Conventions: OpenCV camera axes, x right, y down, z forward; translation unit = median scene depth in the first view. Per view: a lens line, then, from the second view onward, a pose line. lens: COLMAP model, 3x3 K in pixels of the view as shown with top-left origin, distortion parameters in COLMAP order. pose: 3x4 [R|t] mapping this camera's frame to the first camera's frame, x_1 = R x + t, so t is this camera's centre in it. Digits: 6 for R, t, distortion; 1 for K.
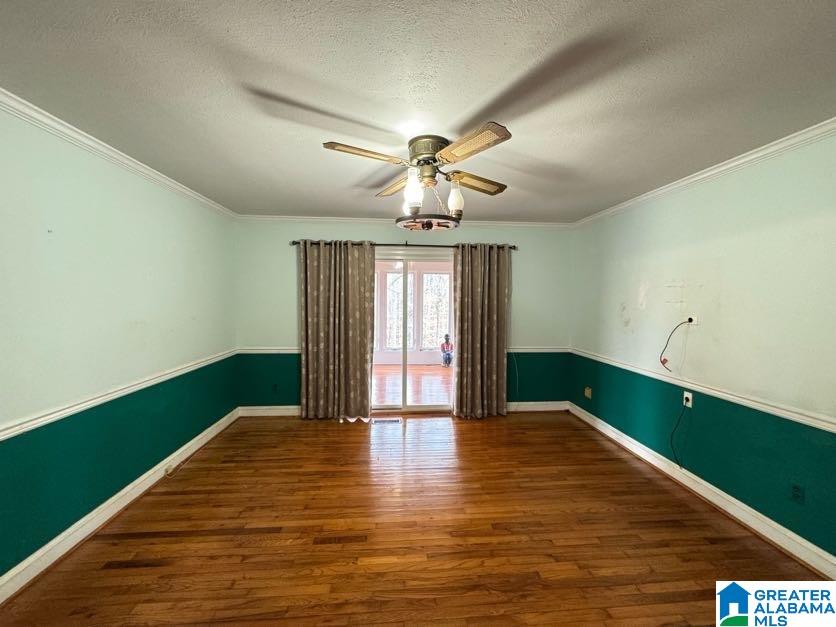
lens RADIAL K [[332.8, 0, 417.9], [0, 332.8, 313.2], [0, 0, 1]] dist [-0.003752, 0.000702]
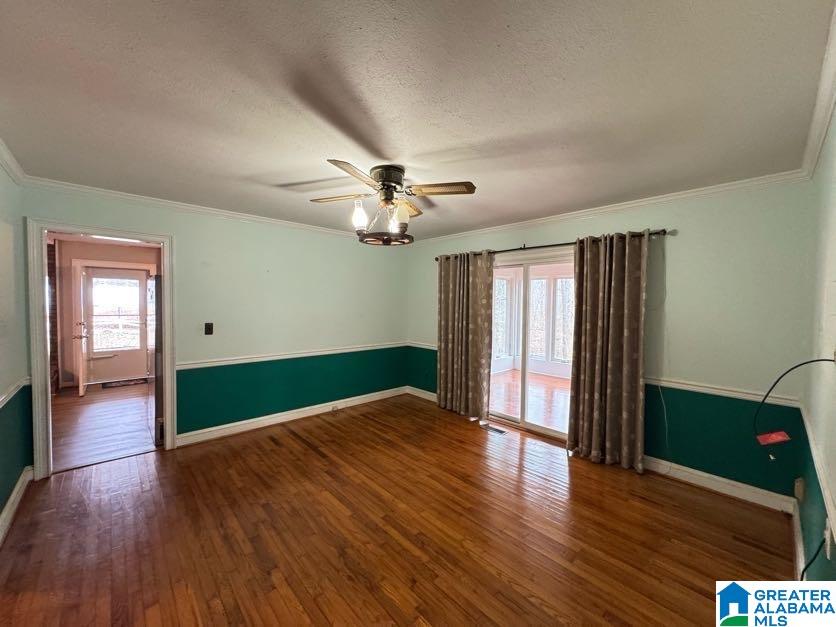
lens RADIAL K [[332.8, 0, 418.1], [0, 332.8, 313.4], [0, 0, 1]] dist [-0.003752, 0.000702]
pose [[0.621424, 0.025627, -0.783055, 0.540110], [-0.045128, 0.998976, -0.003119, -0.006496], [0.782174, 0.037276, 0.621944, 0.196594]]
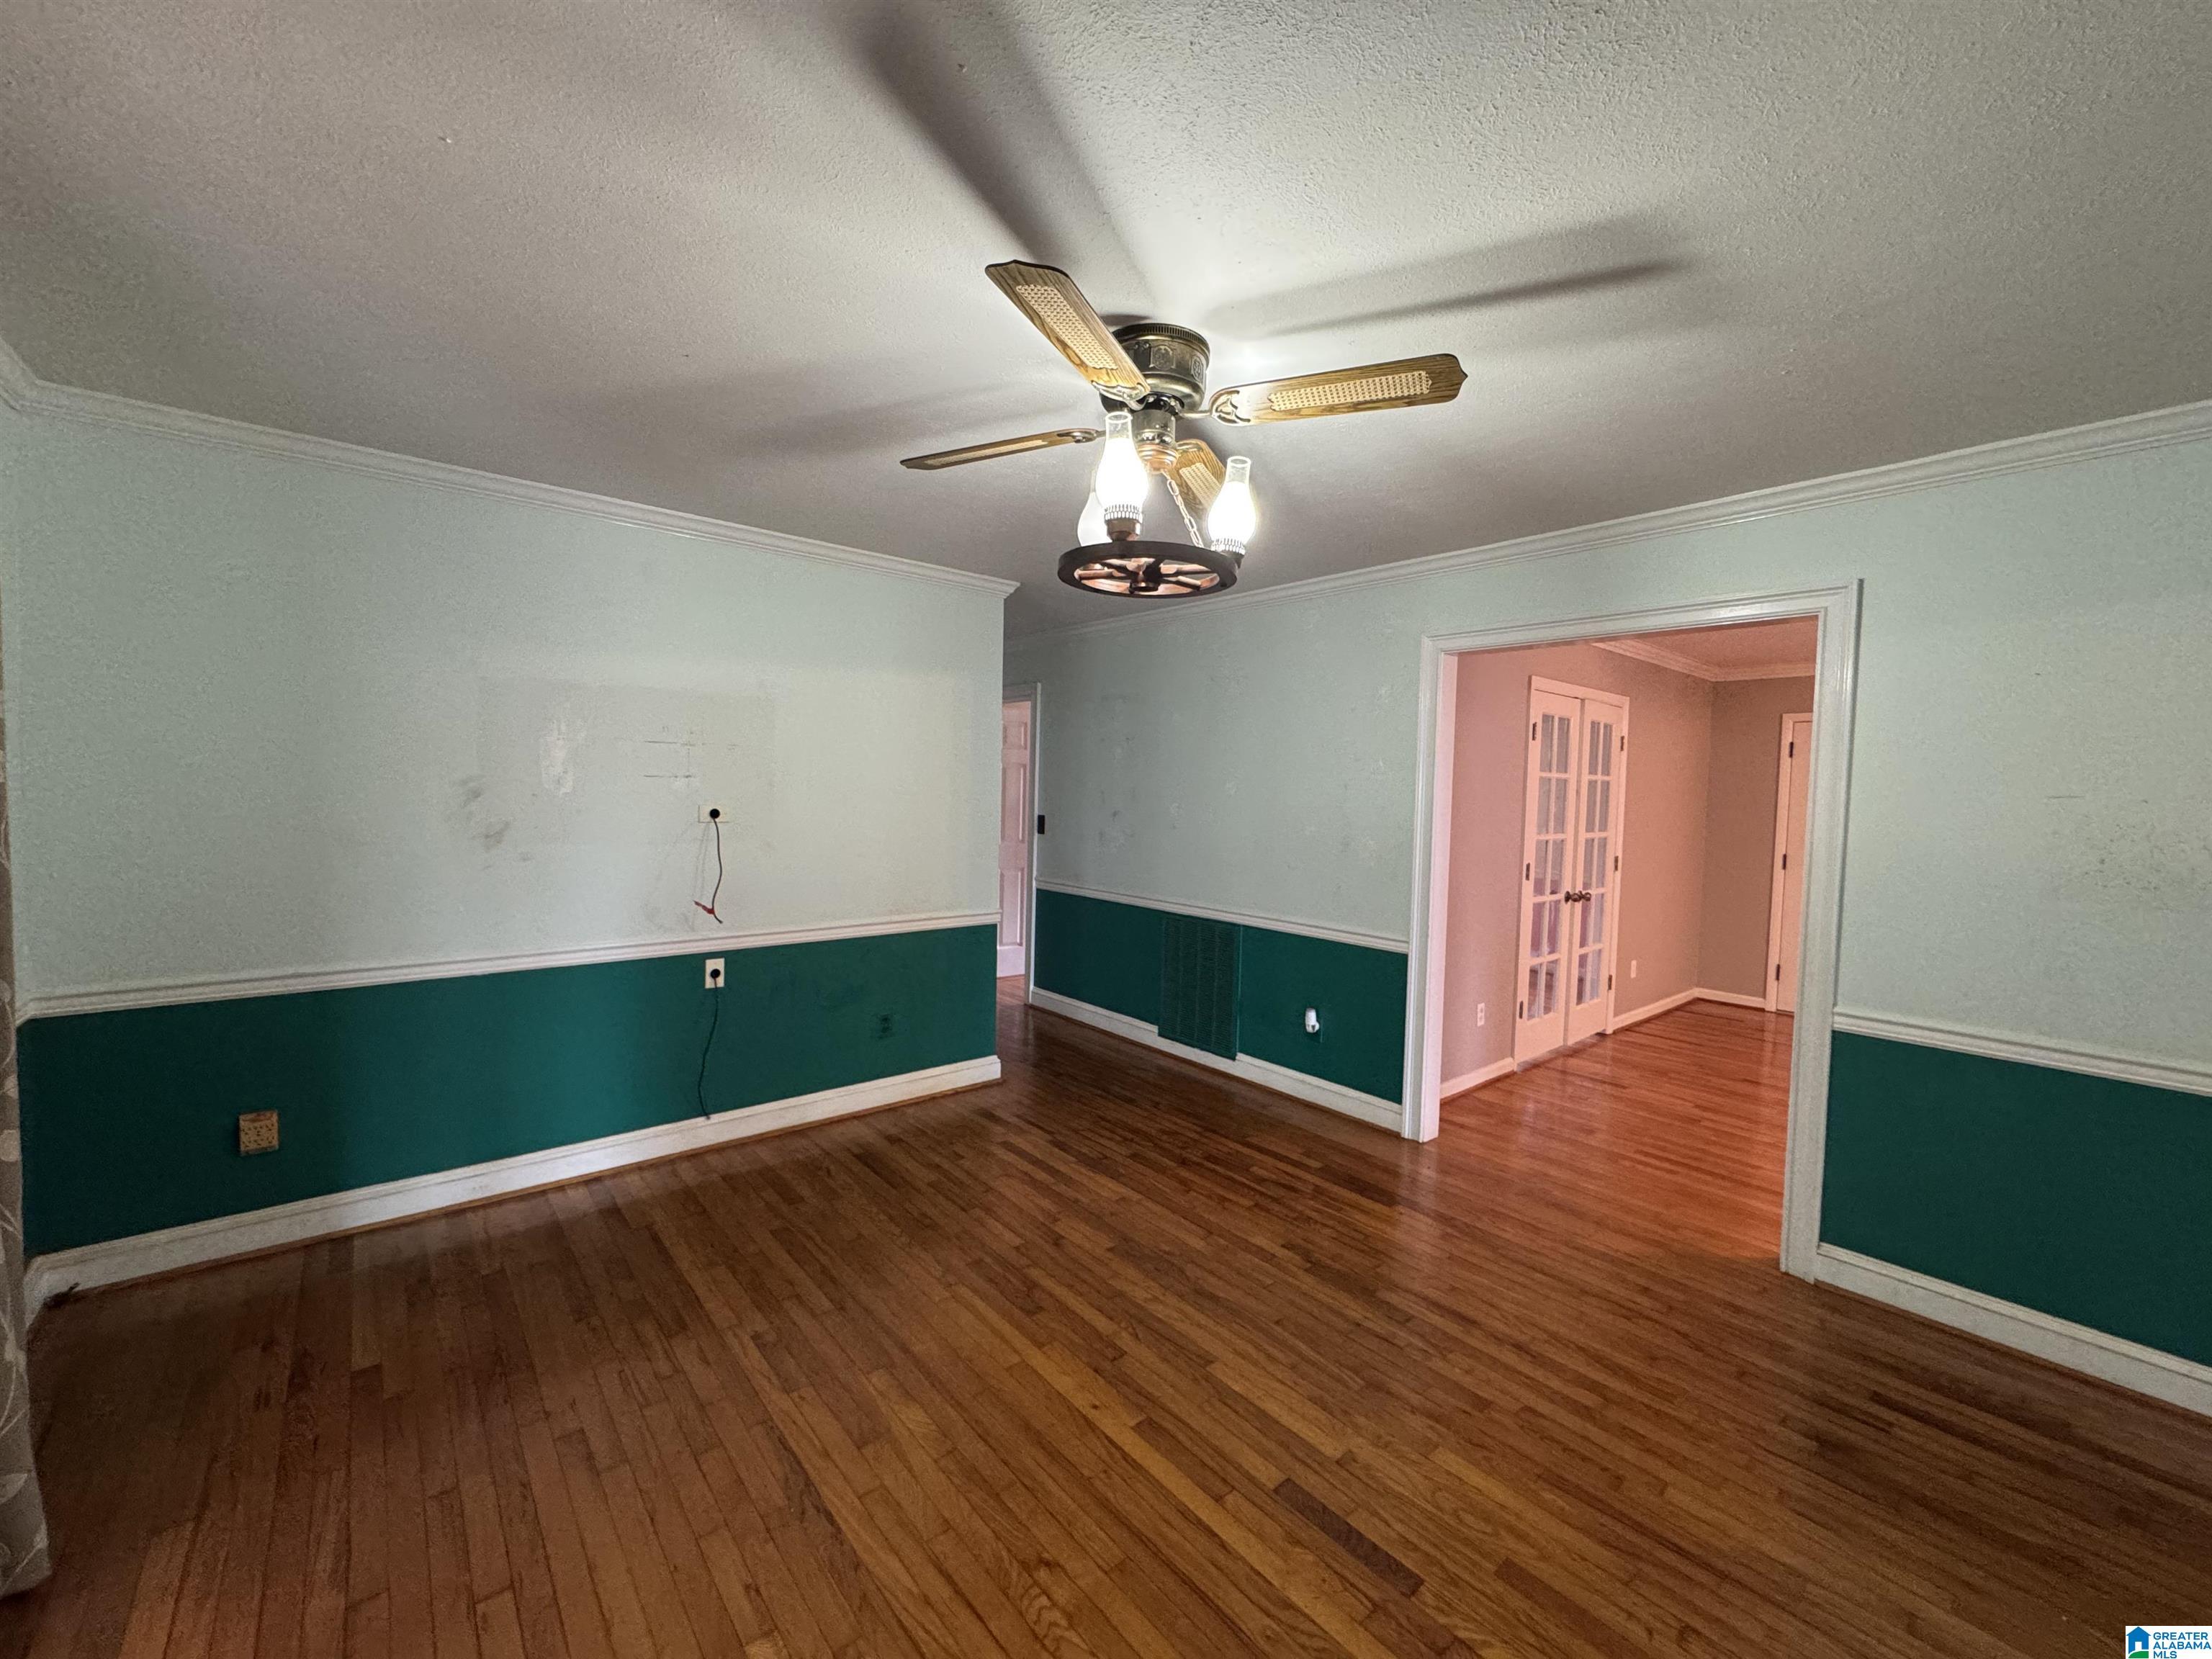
lens RADIAL K [[880.6, 0, 1108.5], [0, 880.6, 828.2], [0, 0, 1]] dist [-0.003752, 0.000702]
pose [[-0.588523, -0.060612, 0.806206, -0.385257], [0.009534, 0.996596, 0.081886, -0.039024], [-0.808425, 0.055878, -0.585941, 0.849788]]
